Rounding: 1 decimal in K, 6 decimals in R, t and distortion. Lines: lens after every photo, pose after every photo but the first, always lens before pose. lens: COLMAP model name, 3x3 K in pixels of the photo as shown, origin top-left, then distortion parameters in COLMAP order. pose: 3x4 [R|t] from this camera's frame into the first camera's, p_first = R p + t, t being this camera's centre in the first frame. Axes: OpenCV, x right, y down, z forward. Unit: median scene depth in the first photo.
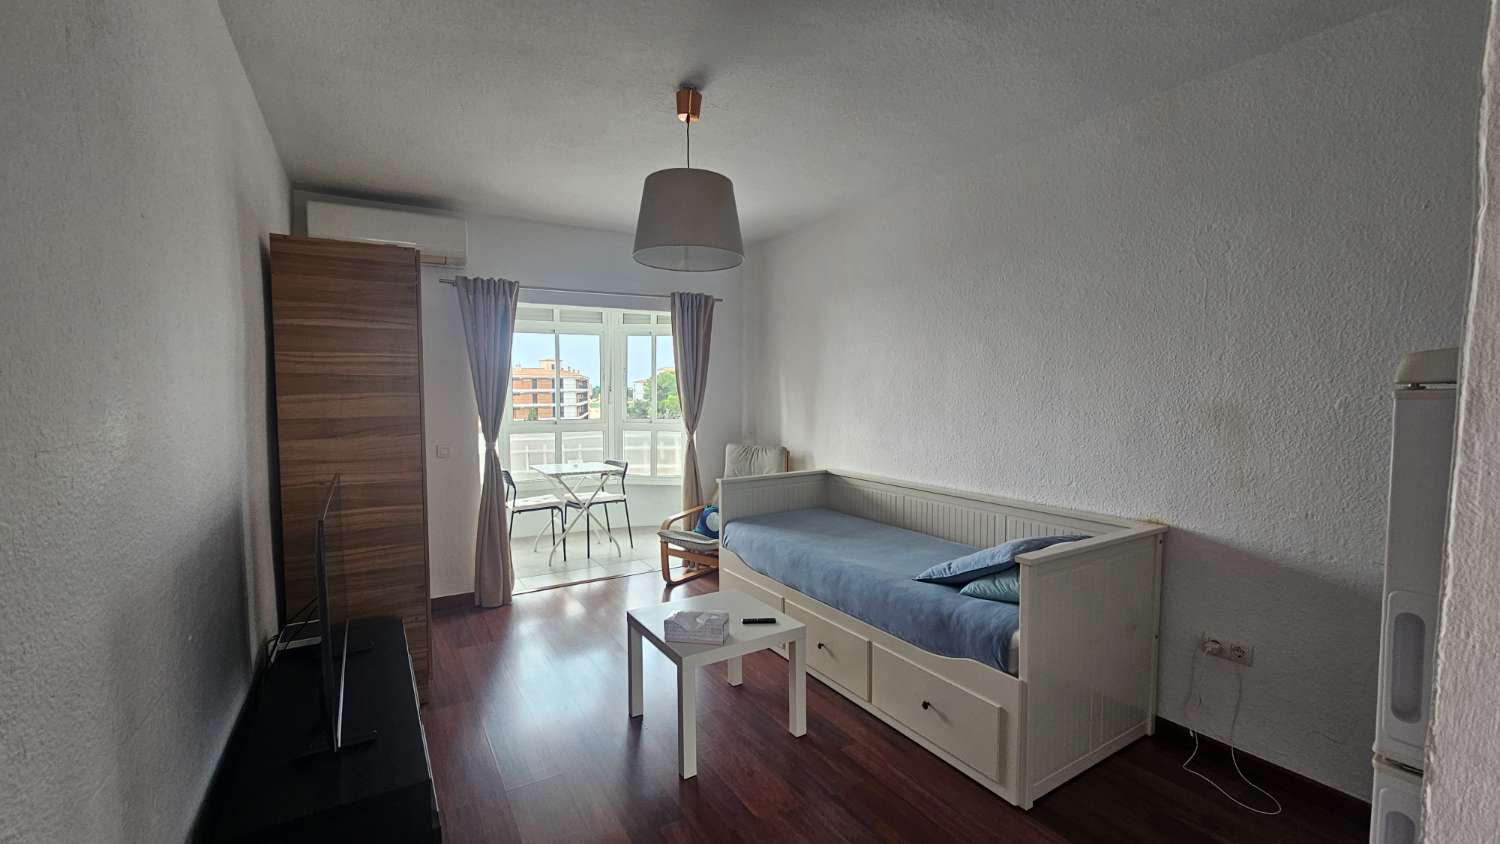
lens RADIAL K [[613.8, 0, 736.9], [0, 613.8, 424.2], [0, 0, 1]] dist [-0.002252, 0.000411]
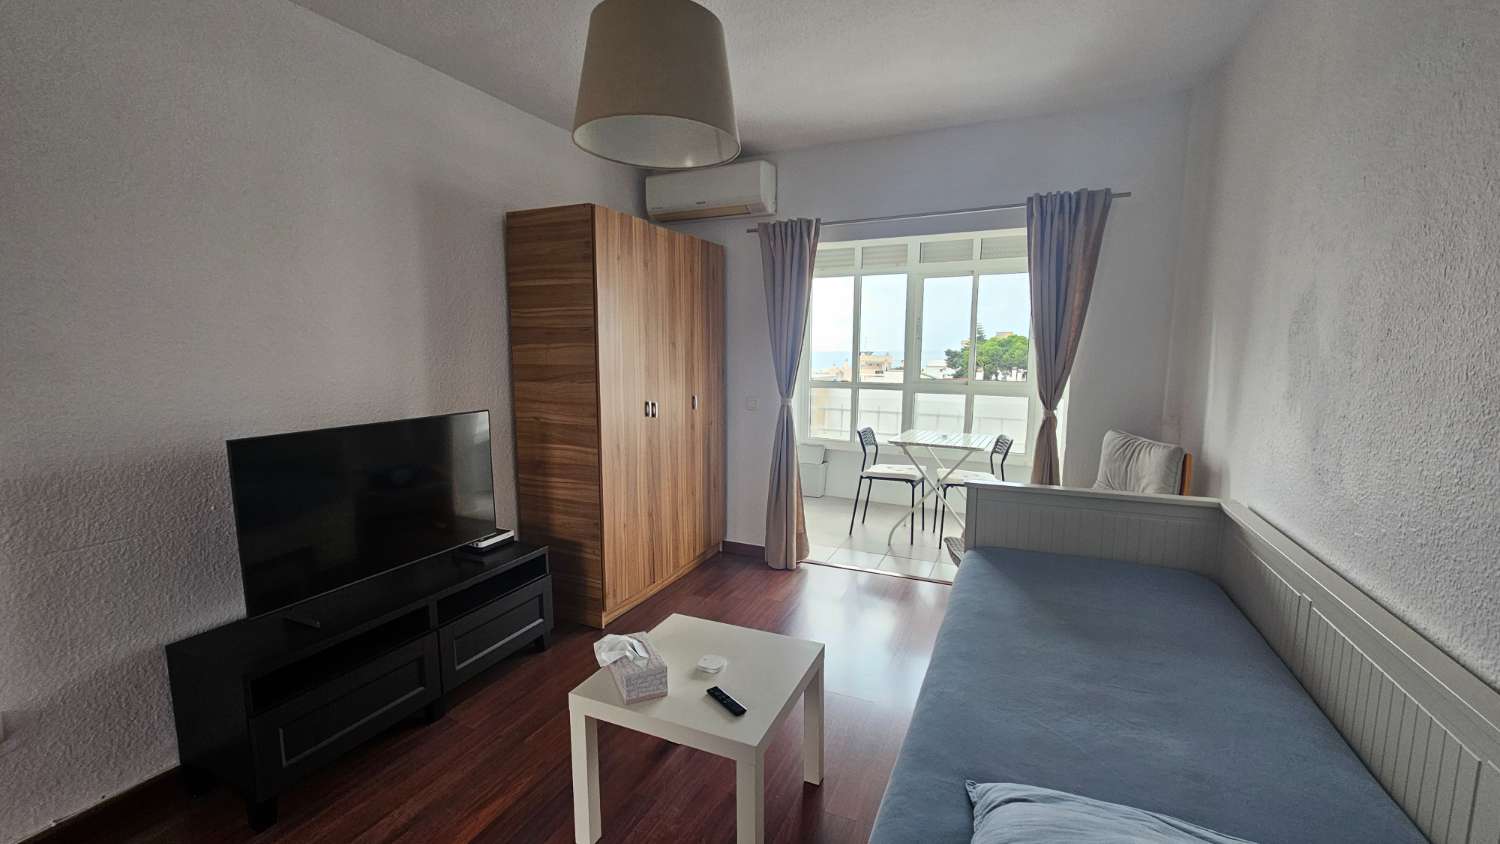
lens RADIAL K [[613.8, 0, 746.1], [0, 613.8, 421.3], [0, 0, 1]] dist [-0.002252, 0.000411]
pose [[0.568618, 0.103403, -0.816077, 0.296802], [-0.049814, 0.994576, 0.091311, -0.016099], [0.821092, -0.011269, 0.570684, 0.361461]]
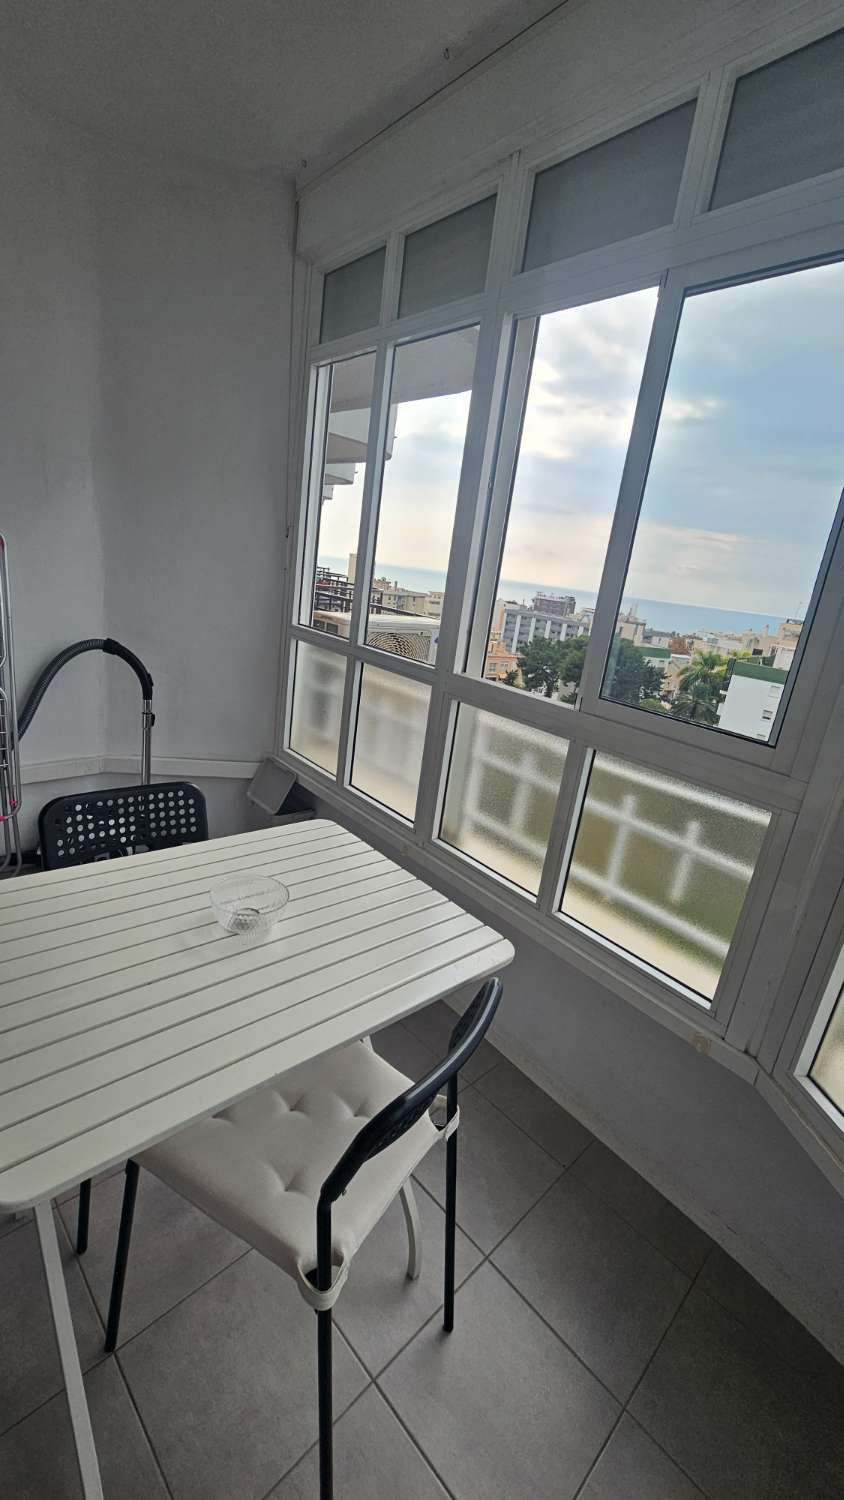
lens RADIAL K [[613.8, 0, 423.7], [0, 613.8, 740.5], [0, 0, 1]] dist [-0.002252, 0.000411]
pose [[0.240746, 0.299351, -0.923272, -0.100267], [-0.181190, 0.948389, 0.260249, -0.054508], [0.953526, 0.104634, 0.282560, 1.158208]]
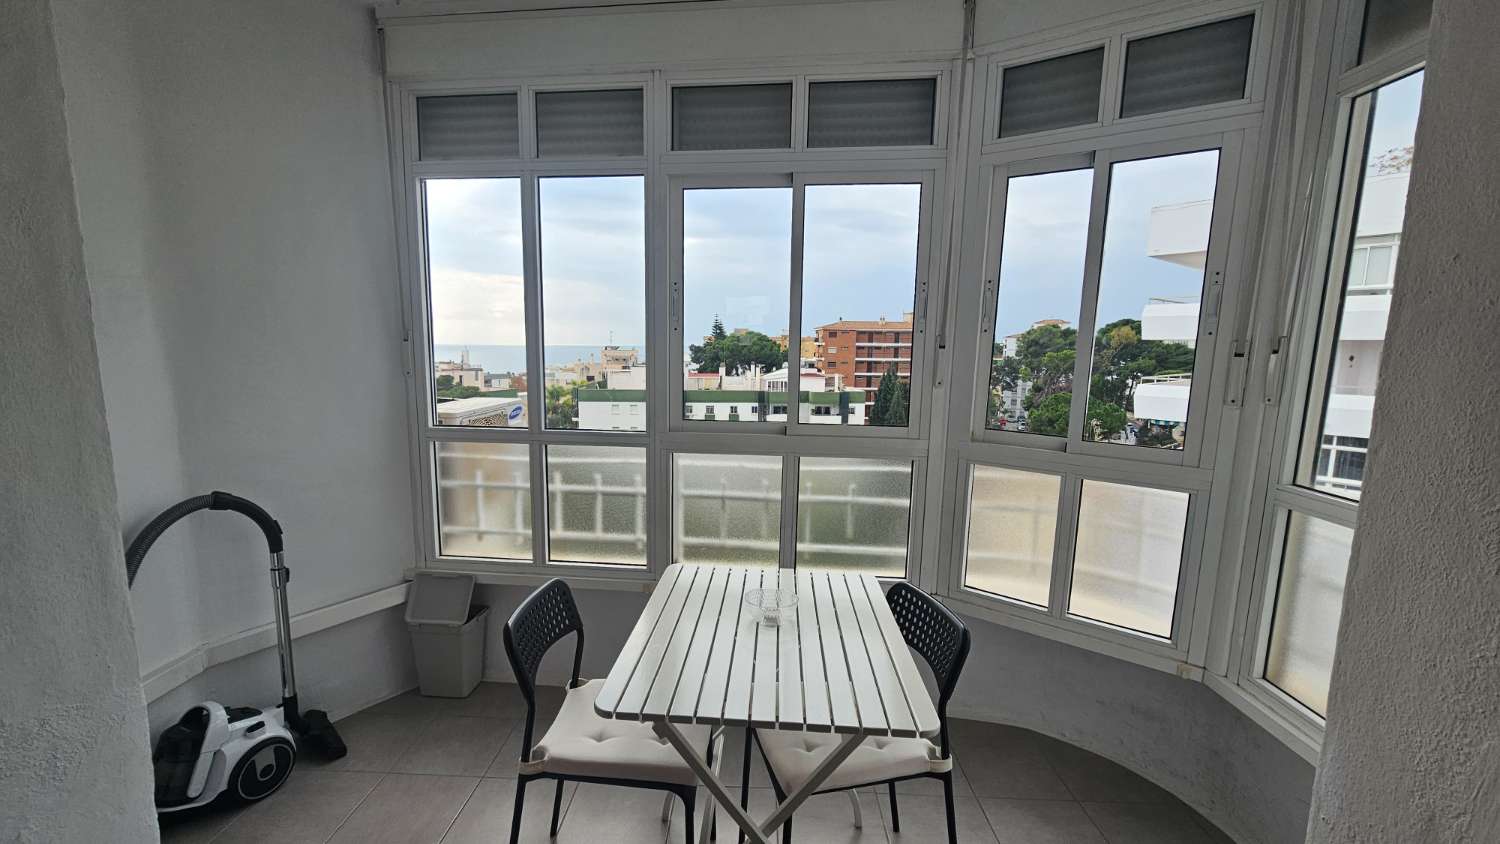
lens RADIAL K [[613.8, 0, 738.2], [0, 613.8, 425.6], [0, 0, 1]] dist [-0.002252, 0.000411]
pose [[0.840537, 0.084072, -0.535190, -0.156686], [-0.043394, 0.995159, 0.088177, -0.049044], [0.540013, -0.050892, 0.840117, 0.886664]]
